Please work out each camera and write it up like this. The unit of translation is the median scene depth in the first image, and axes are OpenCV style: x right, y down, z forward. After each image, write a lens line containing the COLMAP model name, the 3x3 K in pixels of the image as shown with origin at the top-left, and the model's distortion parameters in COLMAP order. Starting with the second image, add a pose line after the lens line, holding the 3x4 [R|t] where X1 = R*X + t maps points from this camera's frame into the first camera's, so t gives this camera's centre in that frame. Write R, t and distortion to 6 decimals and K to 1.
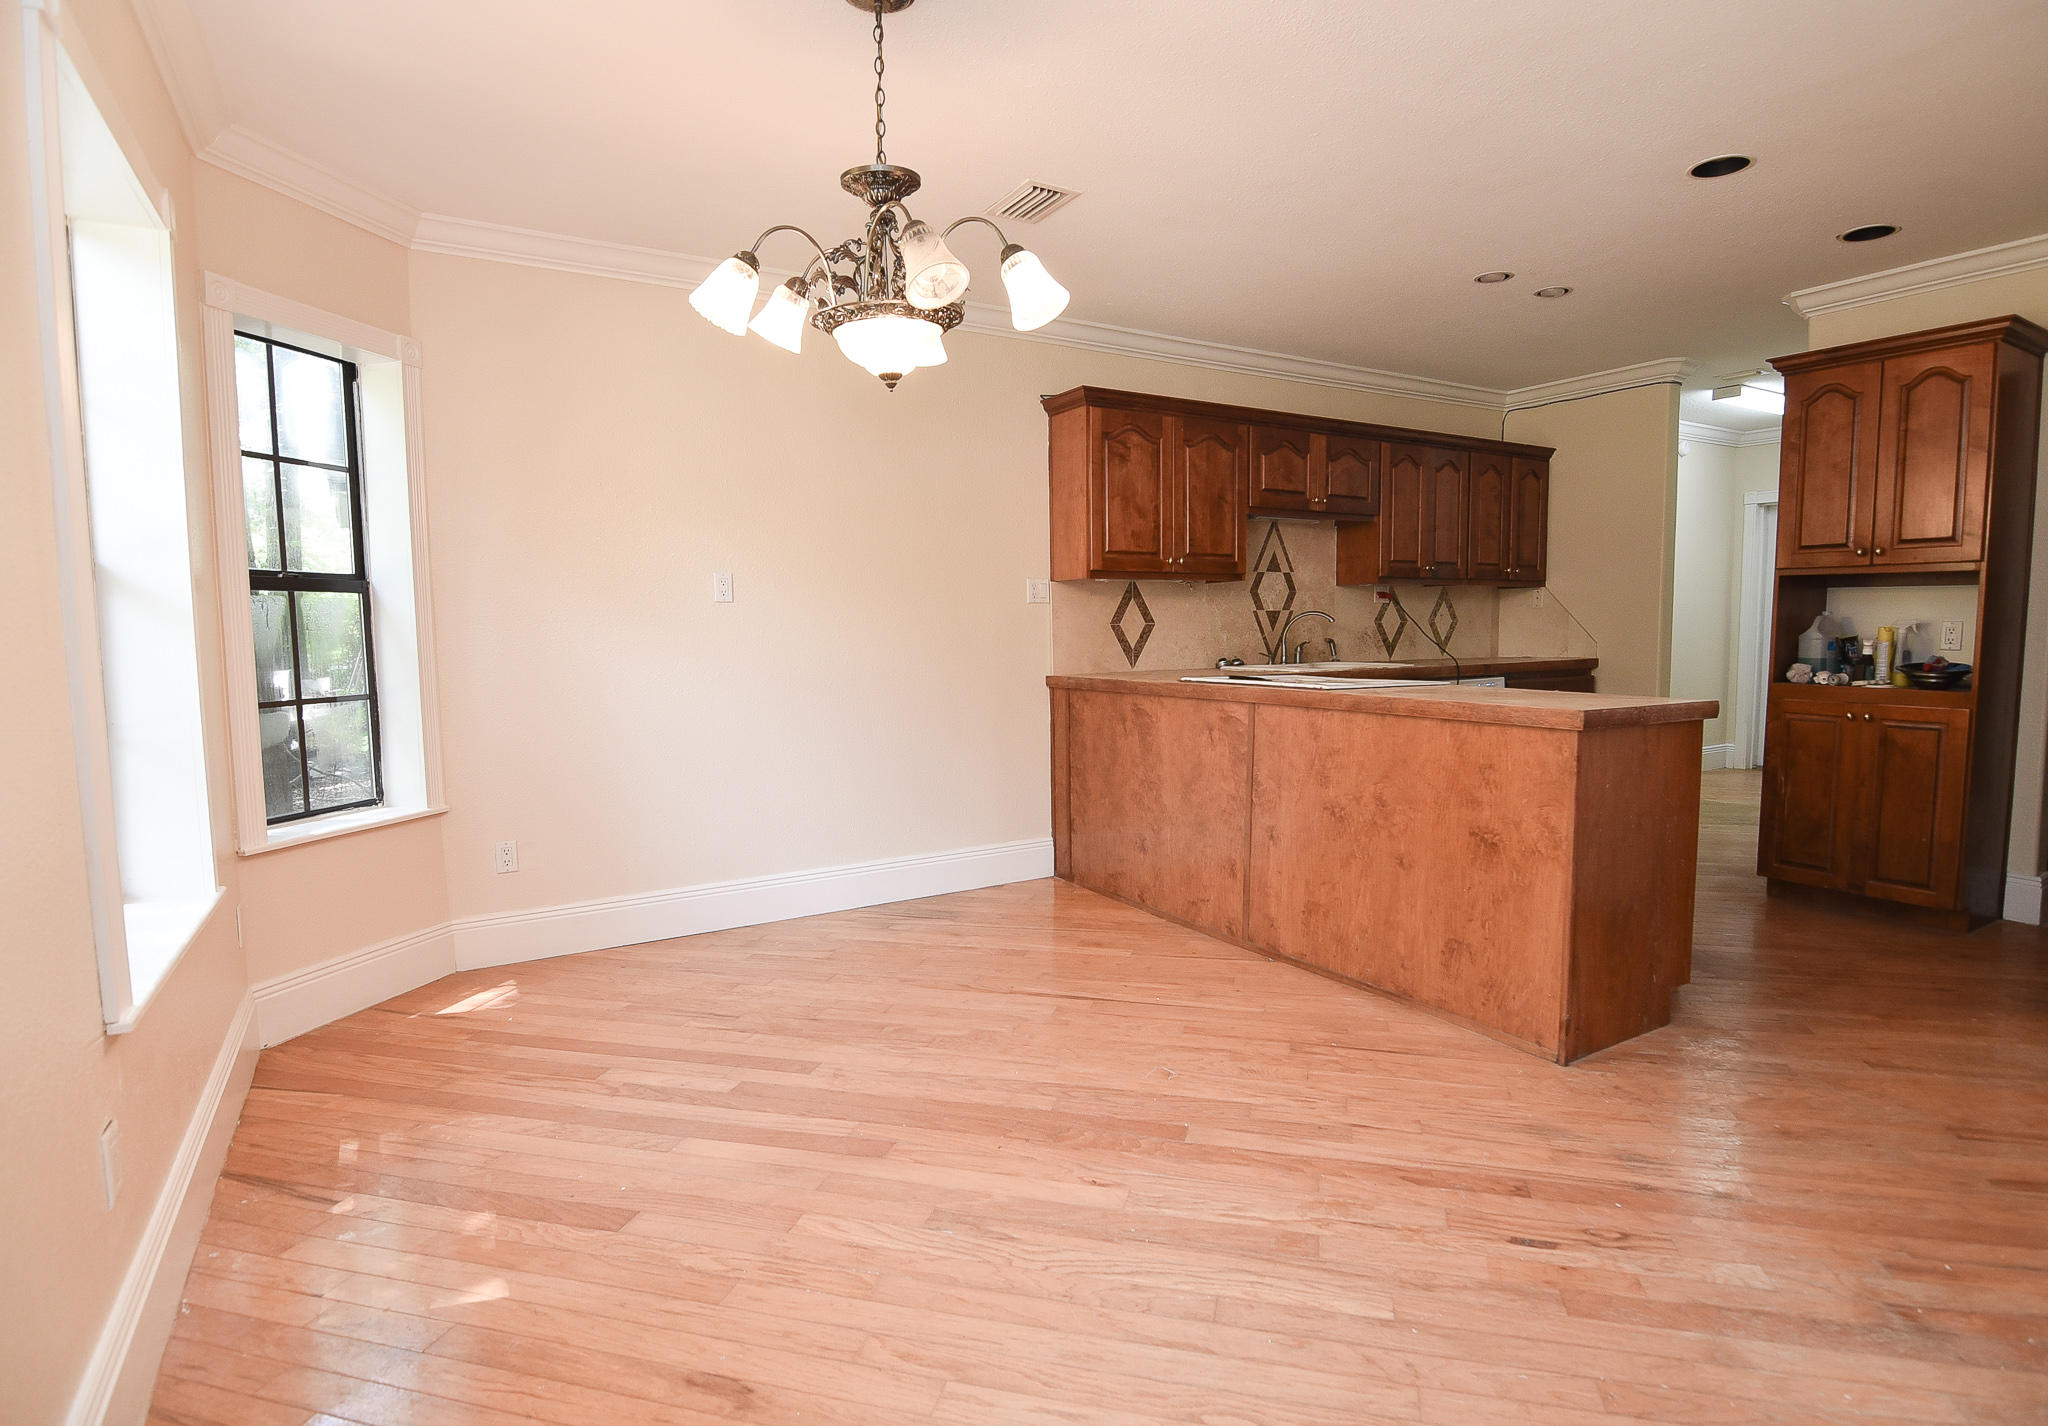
lens RADIAL K [[1104.3, 0, 1027.4], [0, 1104.3, 705.7], [0, 0, 1]] dist [0.001410, -0.000718]
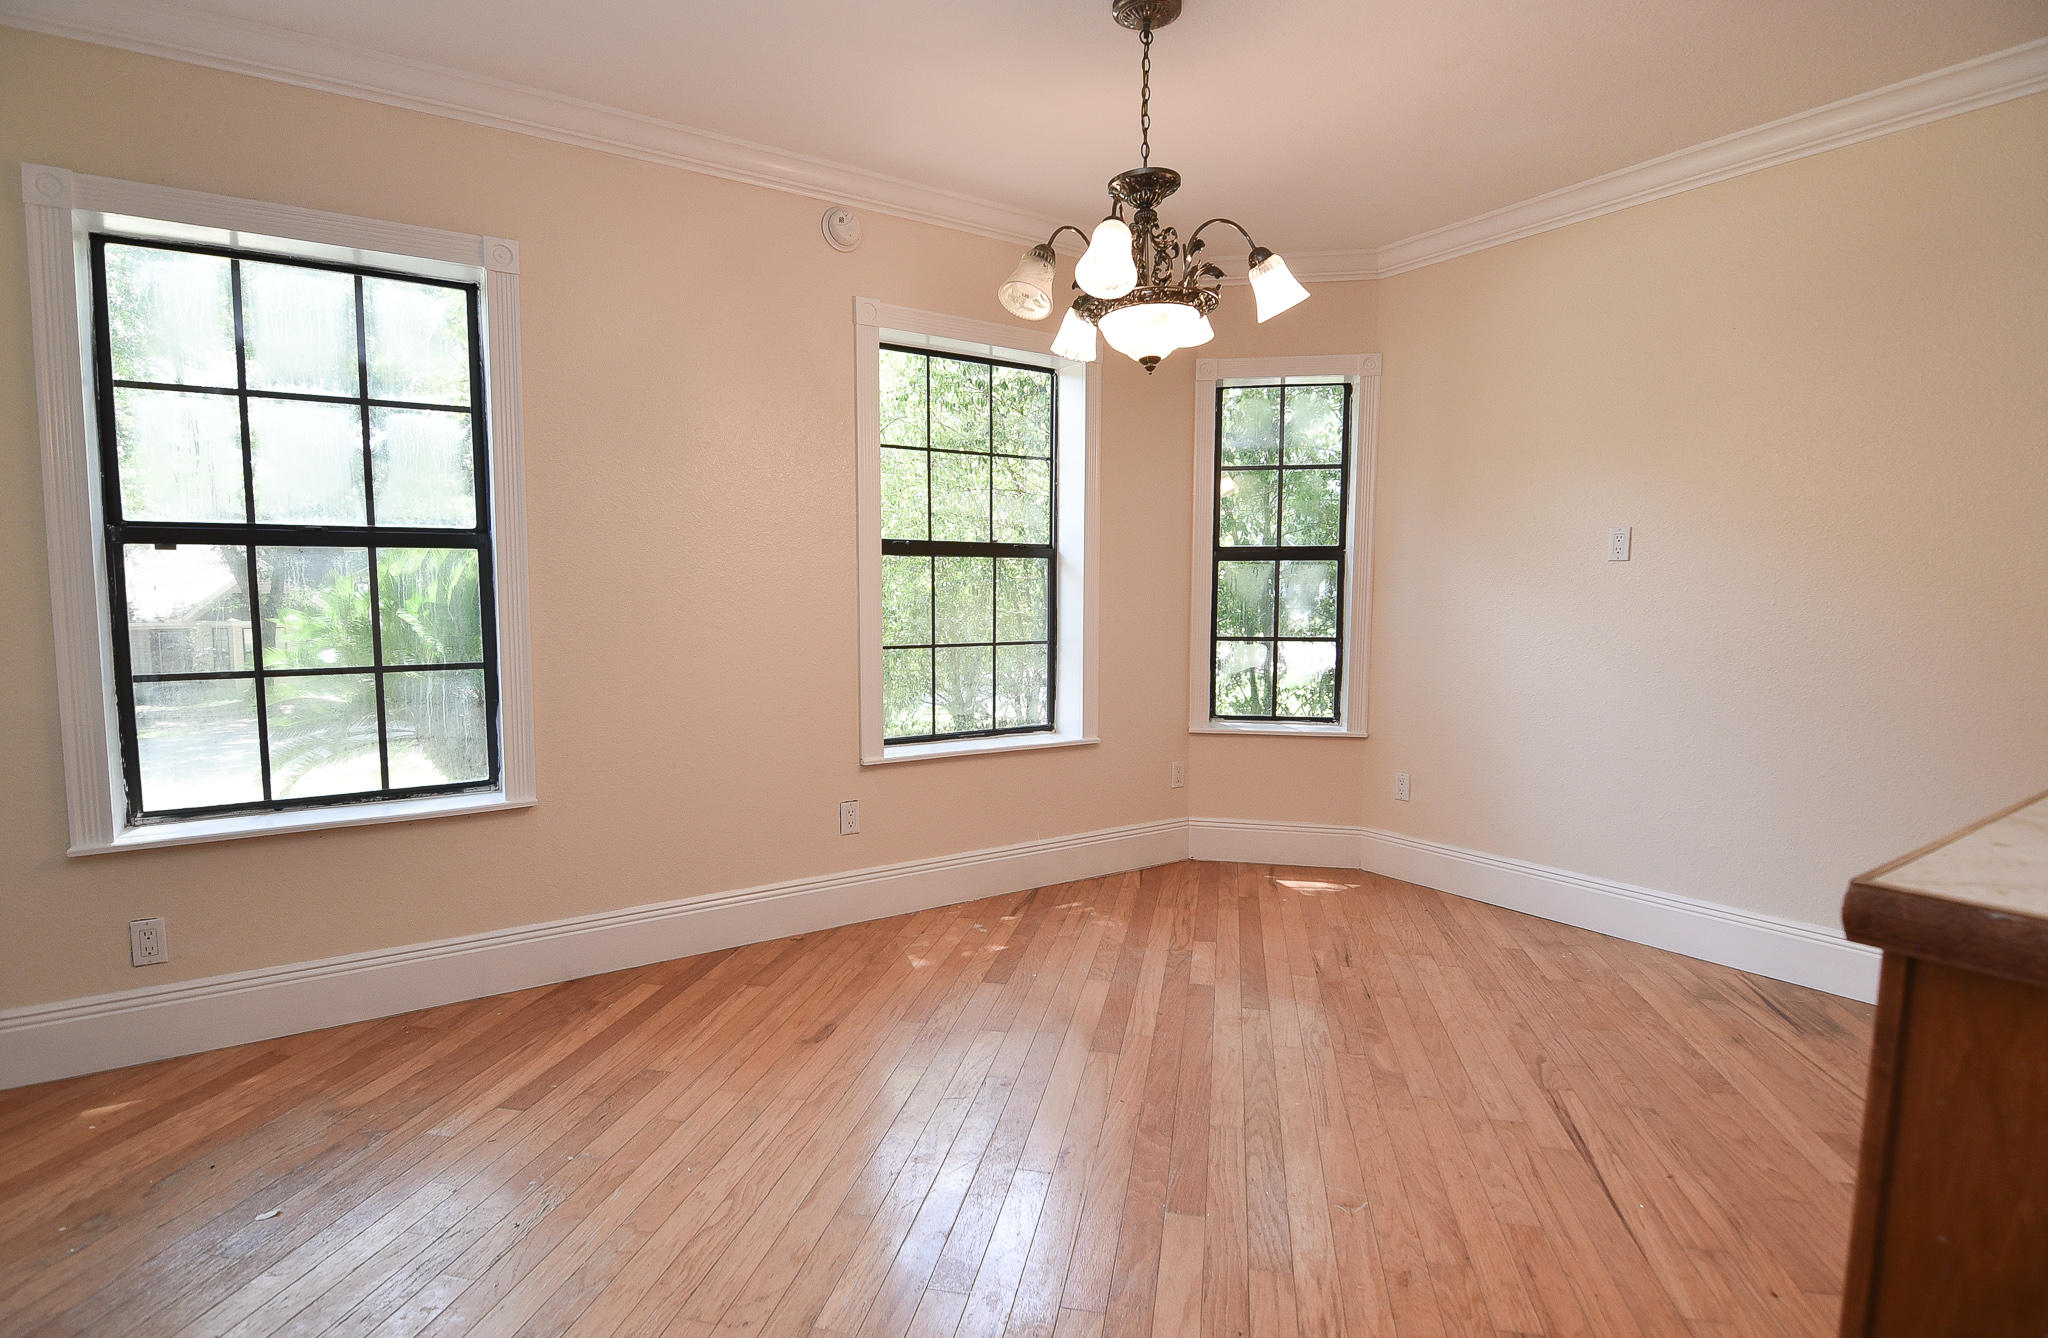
lens RADIAL K [[1000.0, 0, 982.3], [0, 1000.0, 676.6], [0, 0, 1]] dist [-0.014264, -0.000895]
pose [[0.023626, 0.093255, -0.995362, 0.407167], [-0.076573, 0.992884, 0.091205, -0.029146], [0.996784, 0.074063, 0.030599, 0.392930]]
